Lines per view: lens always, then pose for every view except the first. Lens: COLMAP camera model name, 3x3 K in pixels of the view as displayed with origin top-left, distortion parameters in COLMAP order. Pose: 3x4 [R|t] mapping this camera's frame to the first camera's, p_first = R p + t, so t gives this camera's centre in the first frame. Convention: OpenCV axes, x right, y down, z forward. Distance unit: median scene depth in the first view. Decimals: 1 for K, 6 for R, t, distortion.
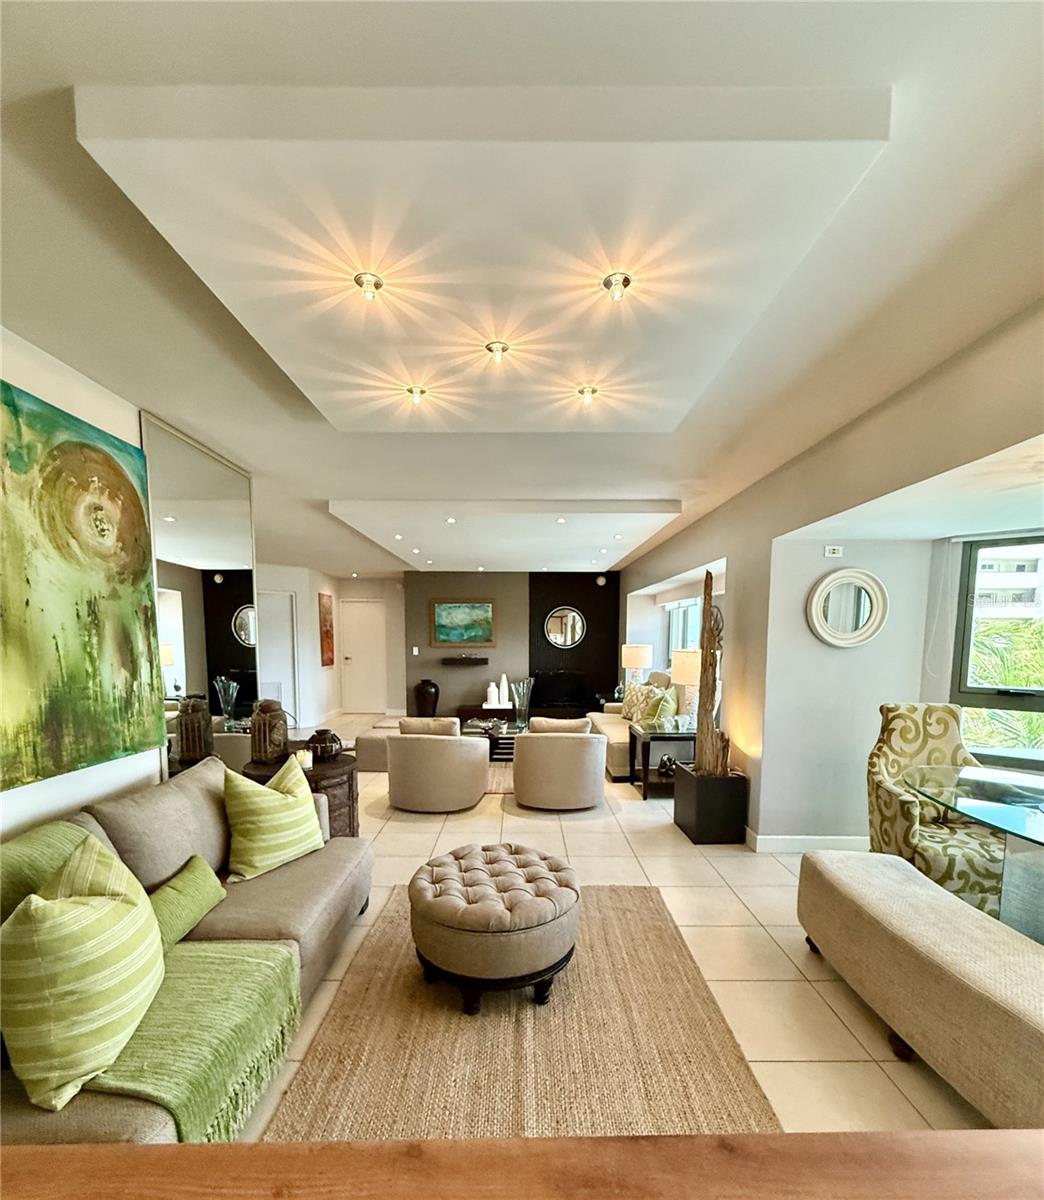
lens RADIAL K [[565.9, 0, 524.4], [0, 565.9, 696.0], [0, 0, 1]] dist [0.002732, -0.000329]
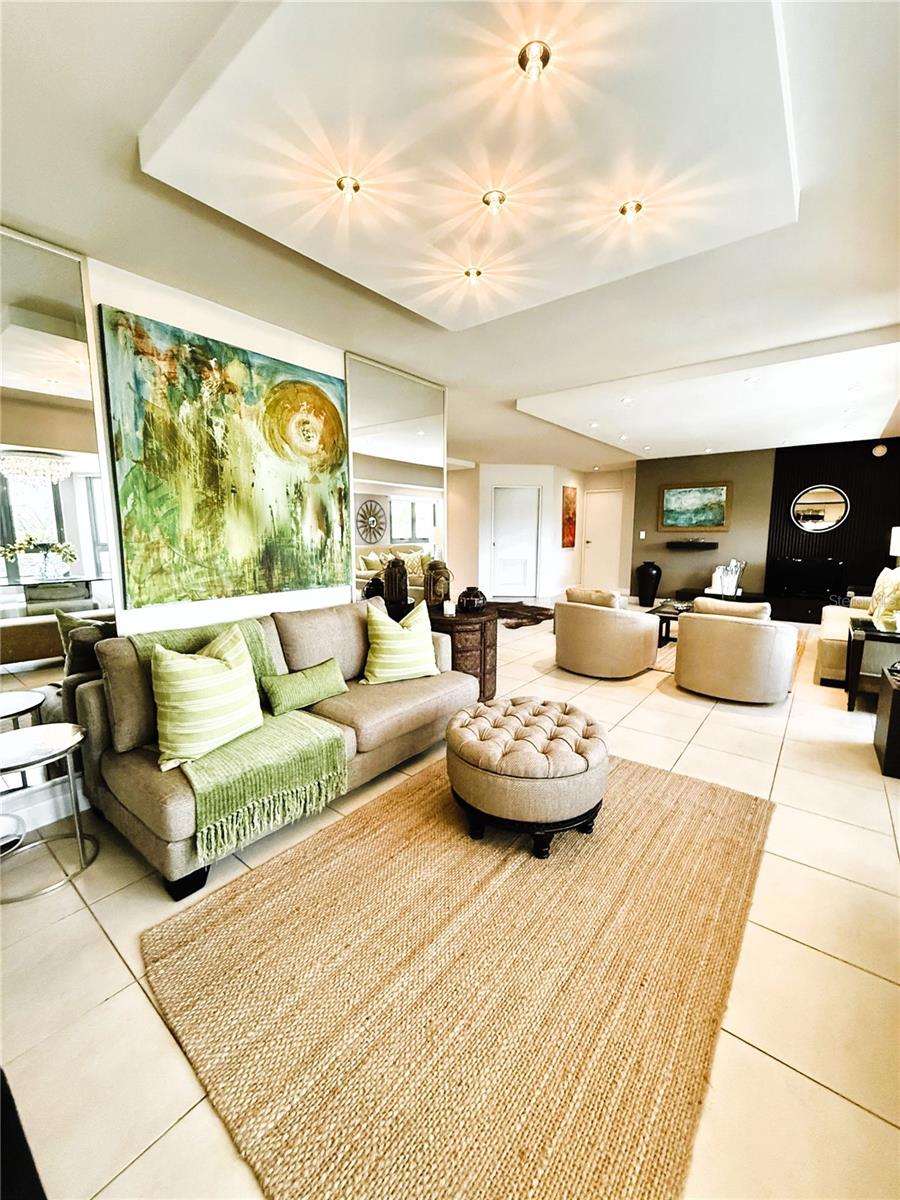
lens RADIAL K [[480.1, 0, 450.0], [0, 480.1, 600.0], [0, 0, 1]] dist [-0.000109, 0.000059]
pose [[0.781163, 0.087303, -0.618193, 0.360298], [-0.062419, 0.996135, 0.061802, 0.036528], [0.621199, -0.009691, 0.783593, 0.207907]]
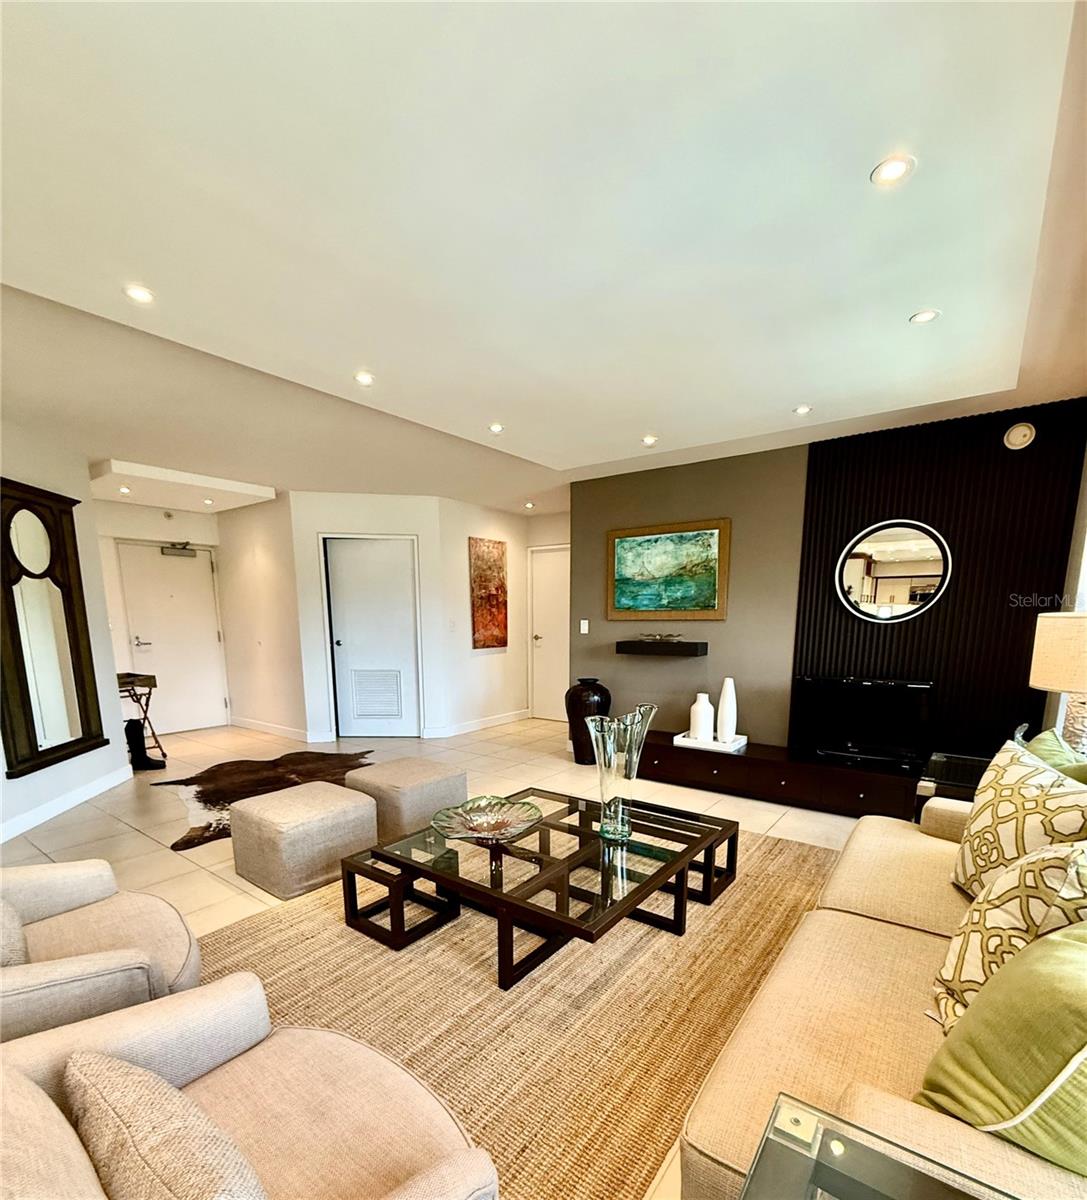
lens RADIAL K [[575.1, 0, 543.0], [0, 575.1, 725.8], [0, 0, 1]] dist [-0.000929, -0.000388]
pose [[0.796606, 0.111800, -0.594070, 0.483967], [-0.060717, 0.992577, 0.105380, -0.145630], [0.601442, -0.047876, 0.797481, 1.886686]]
